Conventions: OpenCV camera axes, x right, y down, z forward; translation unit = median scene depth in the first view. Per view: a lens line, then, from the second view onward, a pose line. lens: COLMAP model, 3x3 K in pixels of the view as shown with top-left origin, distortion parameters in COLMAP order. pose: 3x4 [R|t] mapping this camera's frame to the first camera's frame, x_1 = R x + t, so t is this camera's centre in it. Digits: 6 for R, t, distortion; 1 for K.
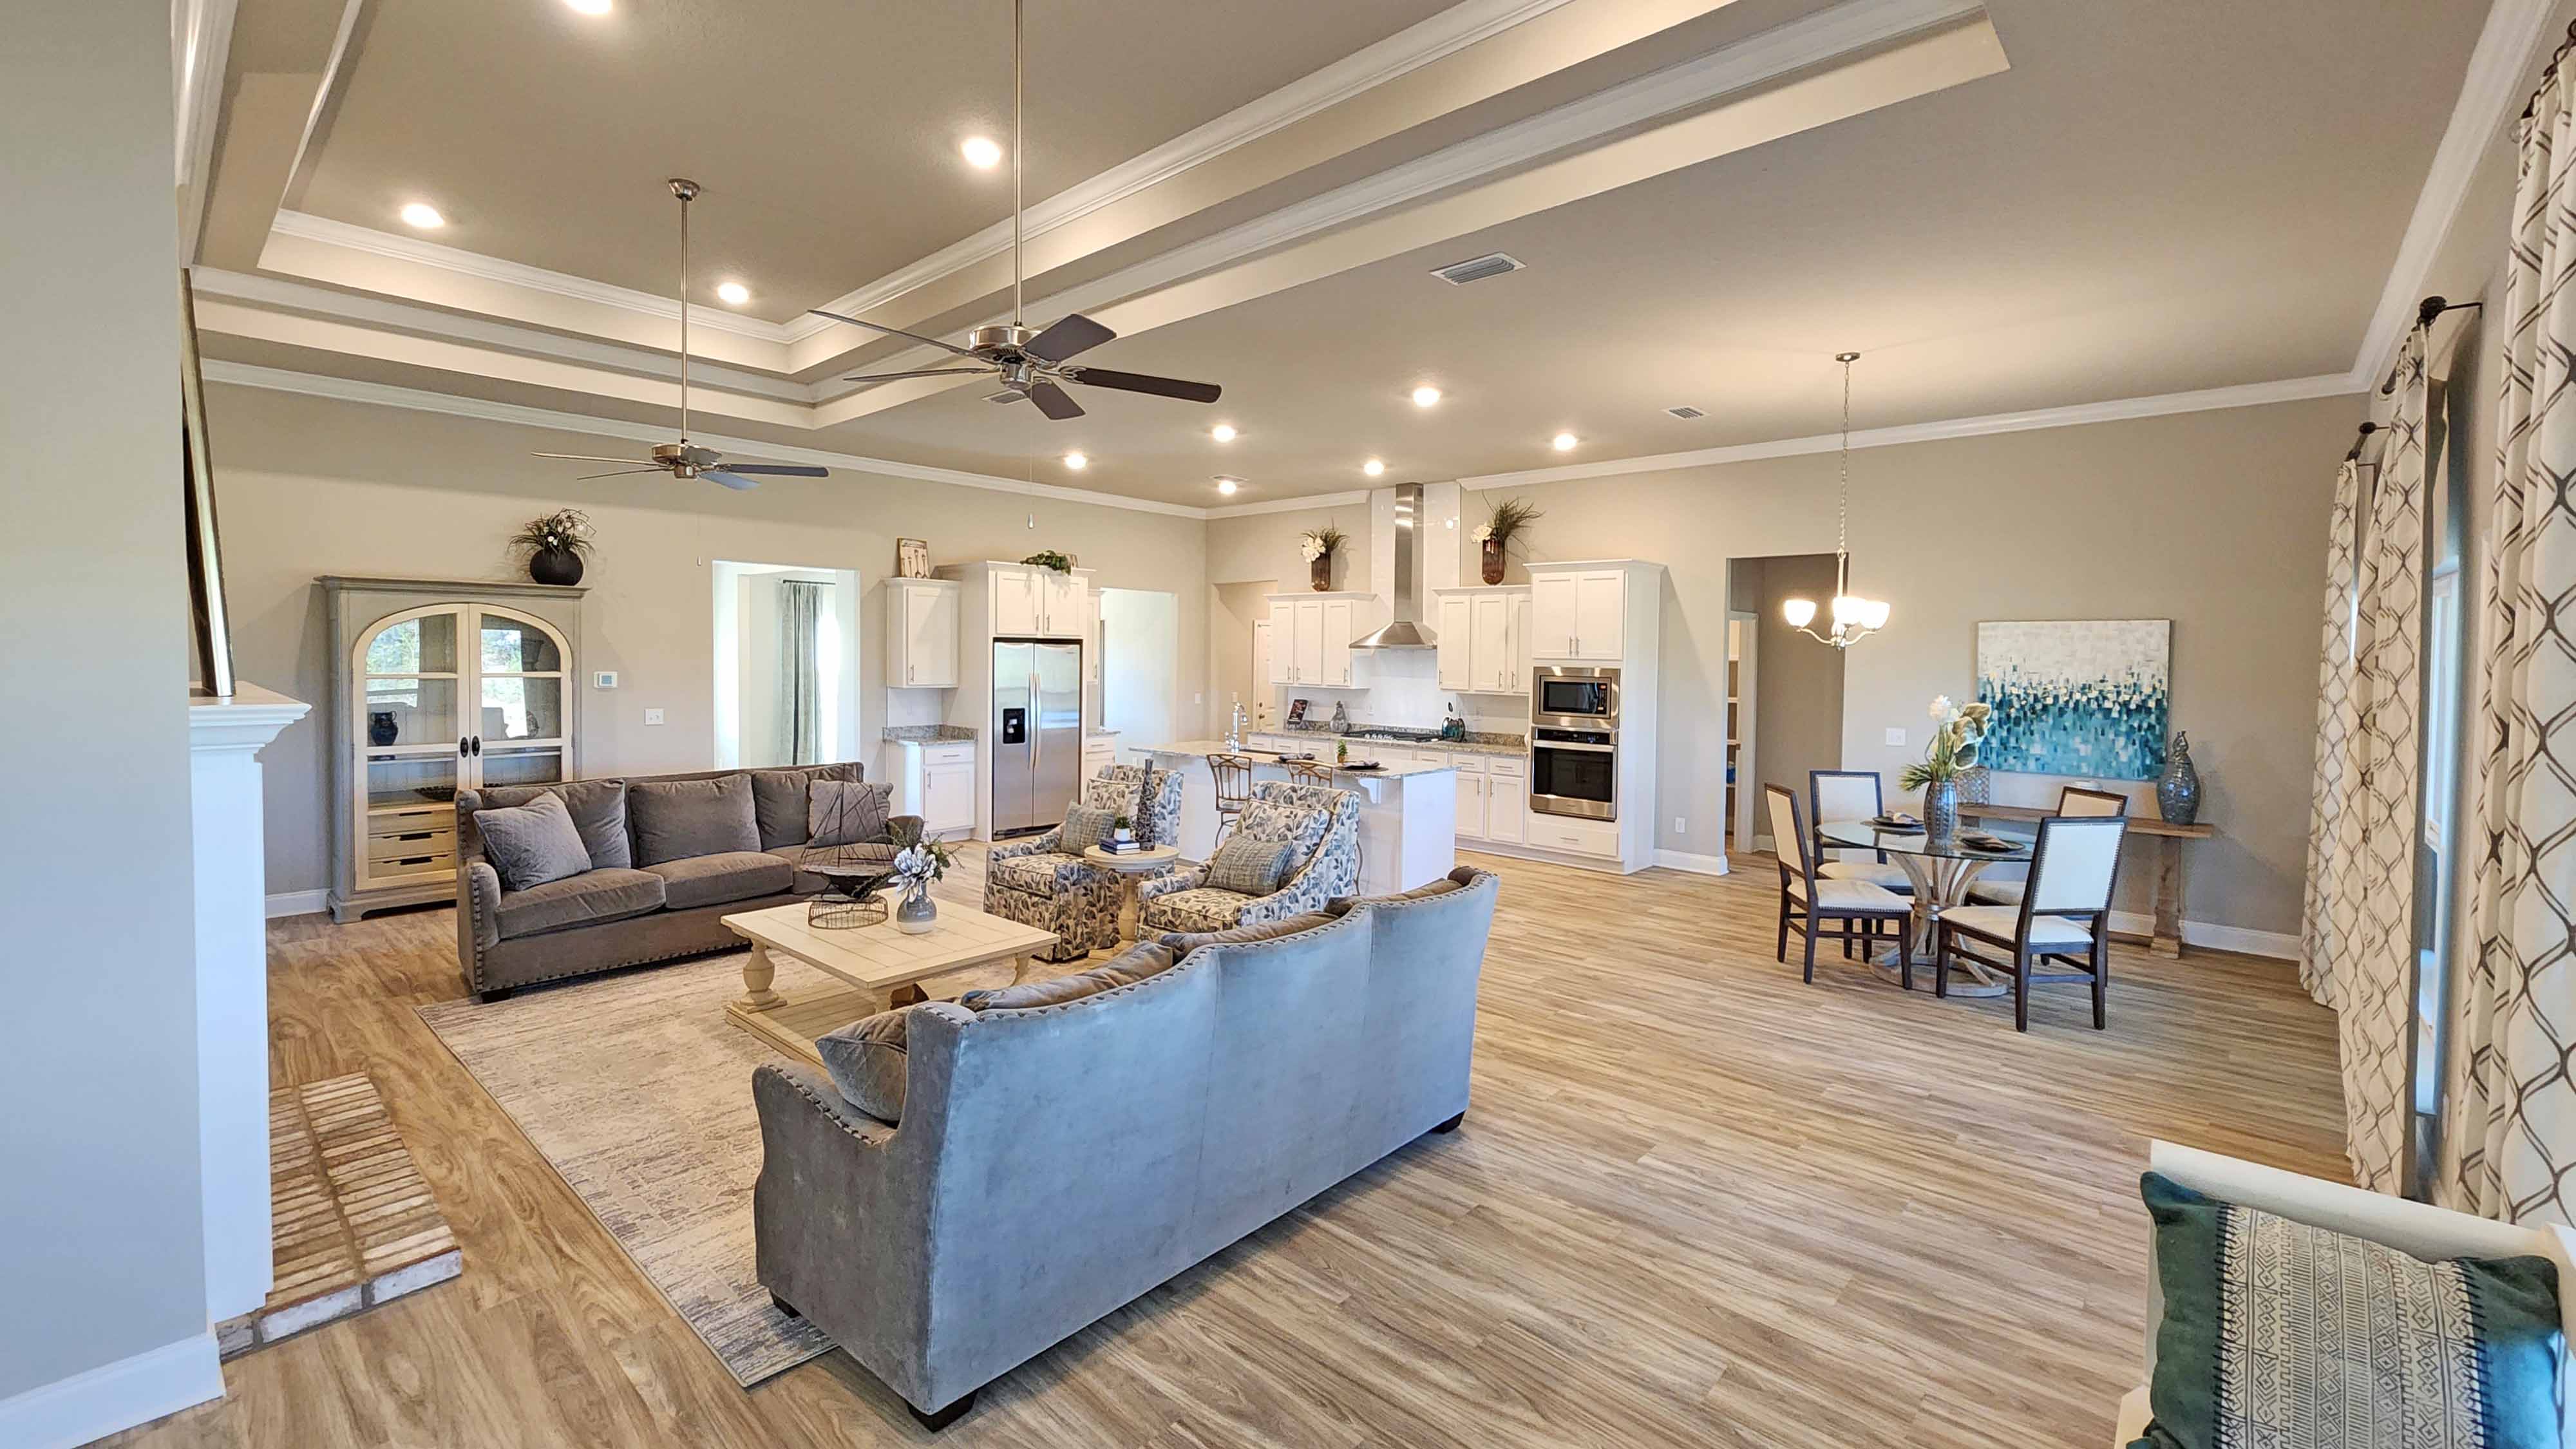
lens RADIAL K [[1048.2, 0, 1304.3], [0, 1048.2, 686.3], [0, 0, 1]] dist [0.002333, -0.001928]
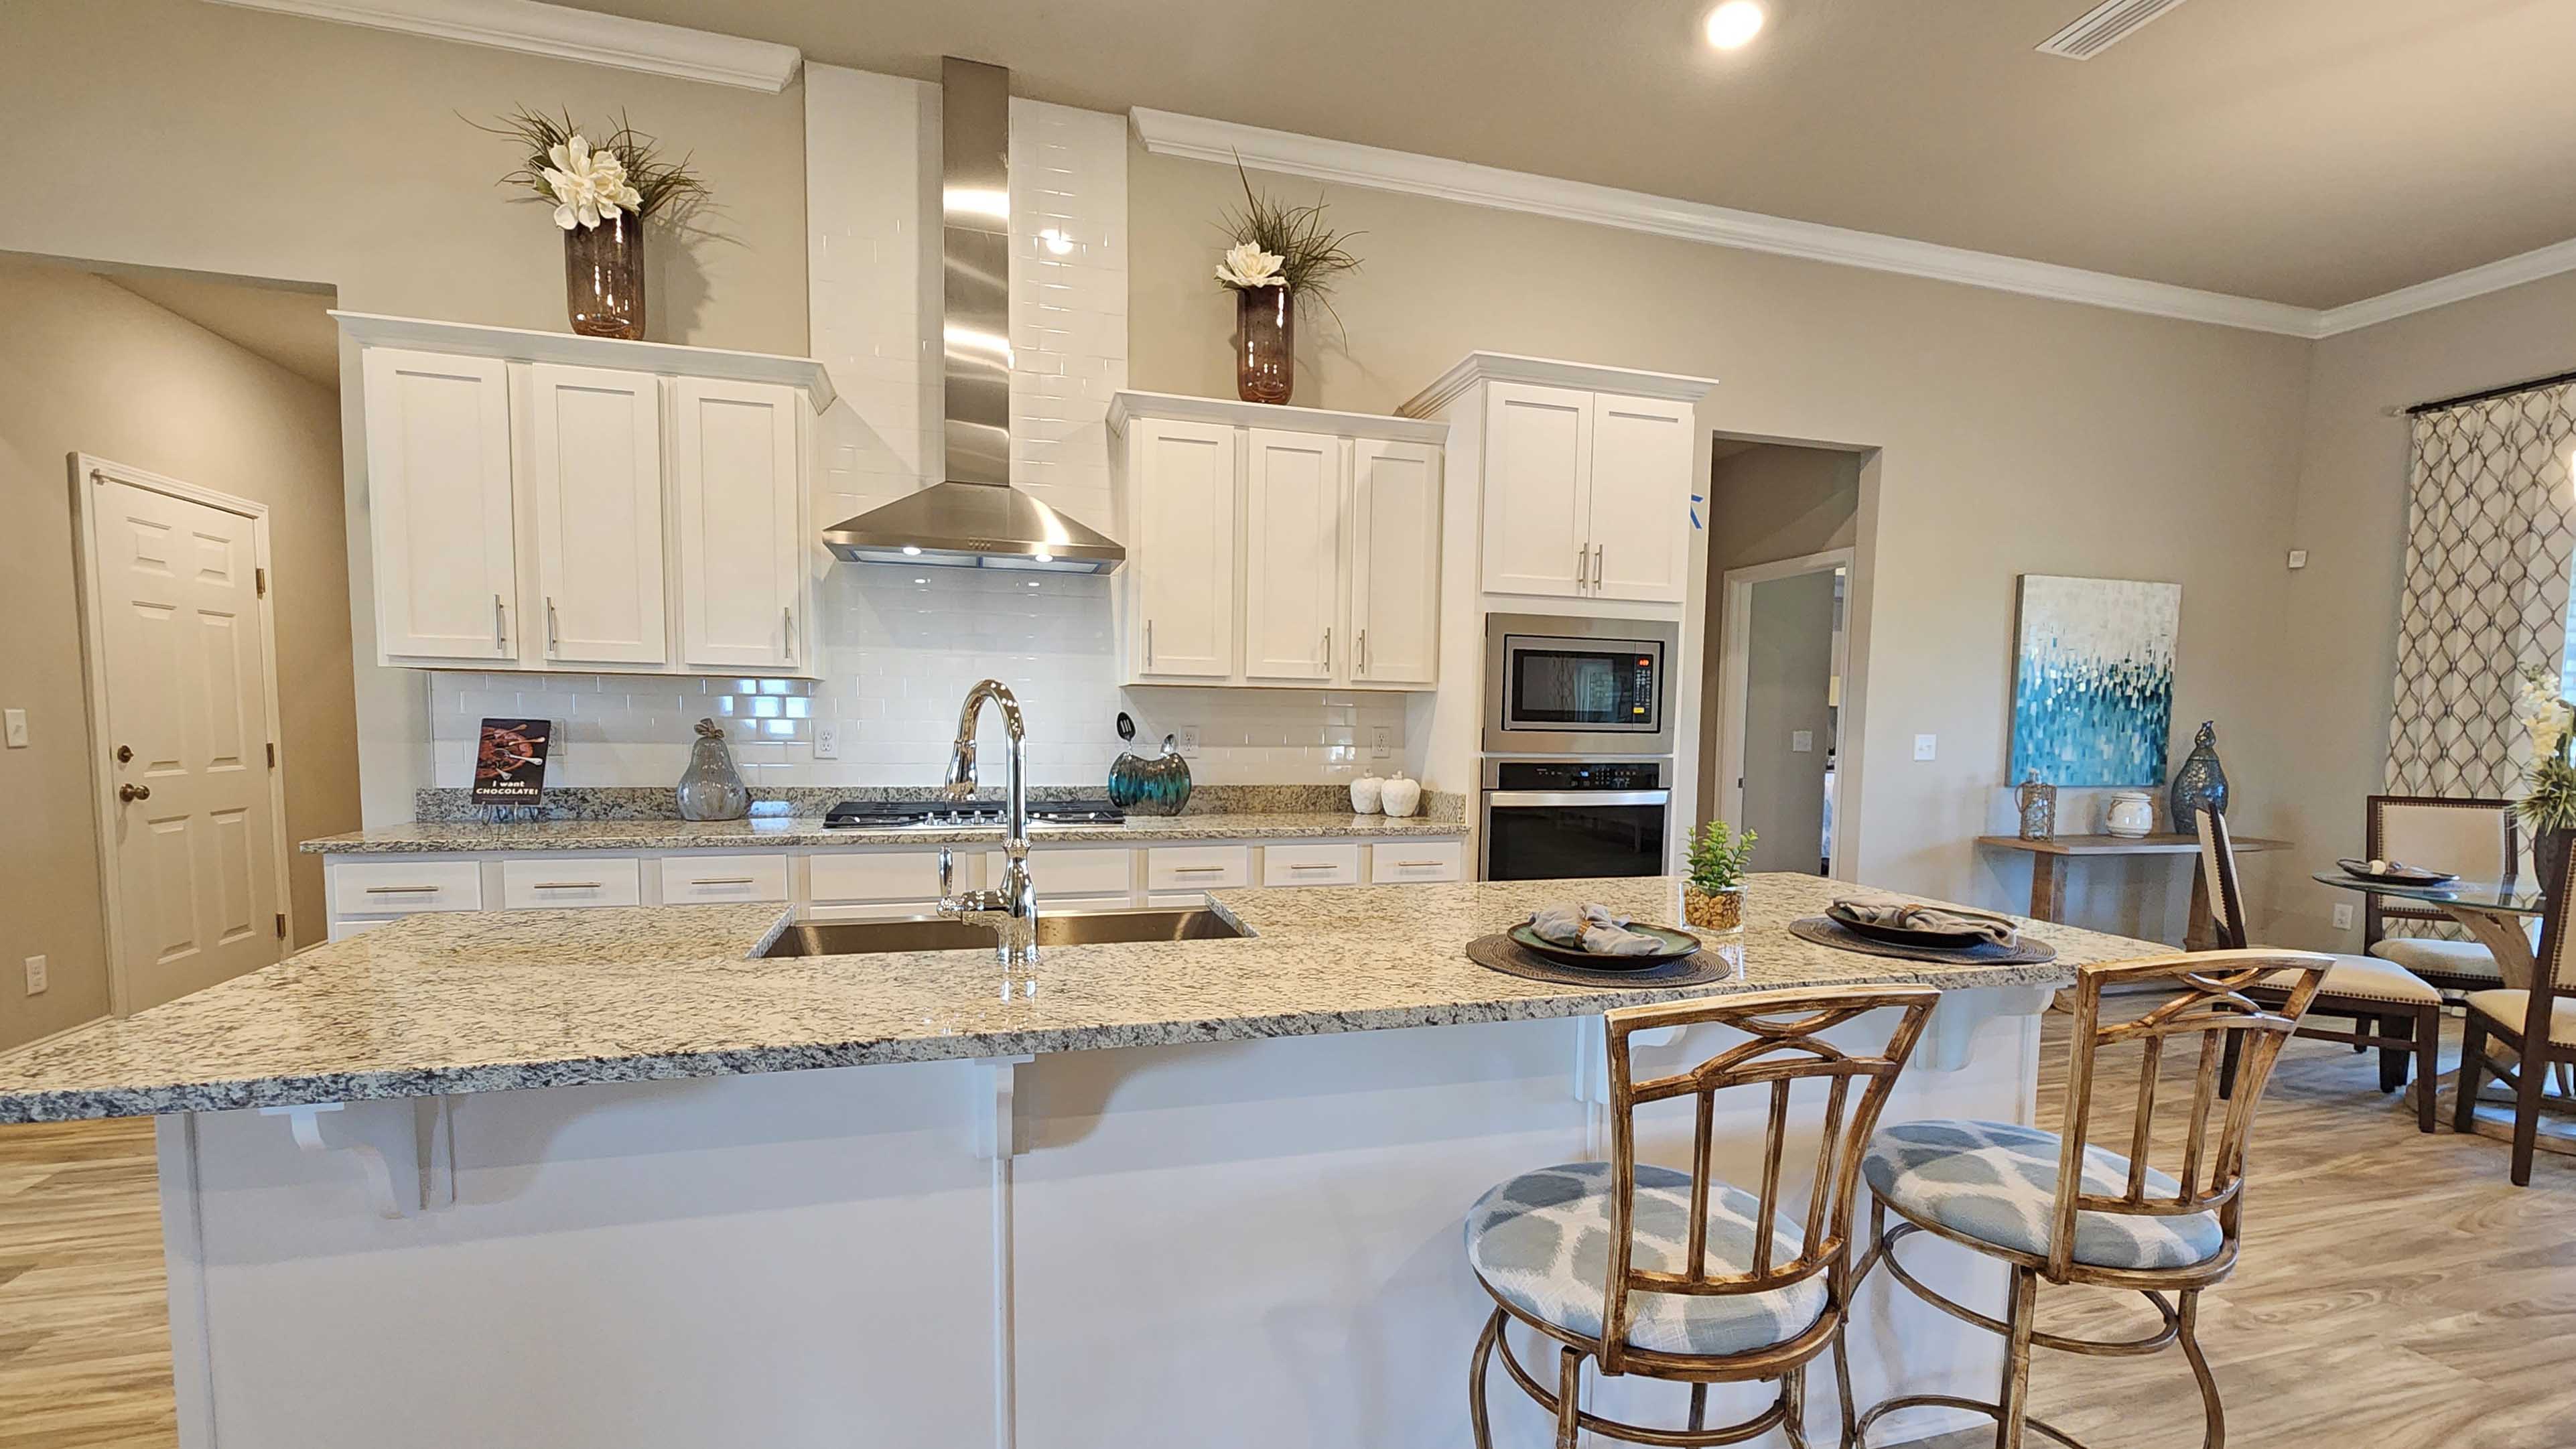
lens RADIAL K [[1048.2, 0, 1283.1], [0, 1048.2, 807.8], [0, 0, 1]] dist [0.002333, -0.001928]
pose [[0.541175, -0.075375, 0.837525, -0.223058], [0.019142, 0.996821, 0.077343, 0.030867], [-0.840692, -0.025824, 0.540897, 1.089592]]
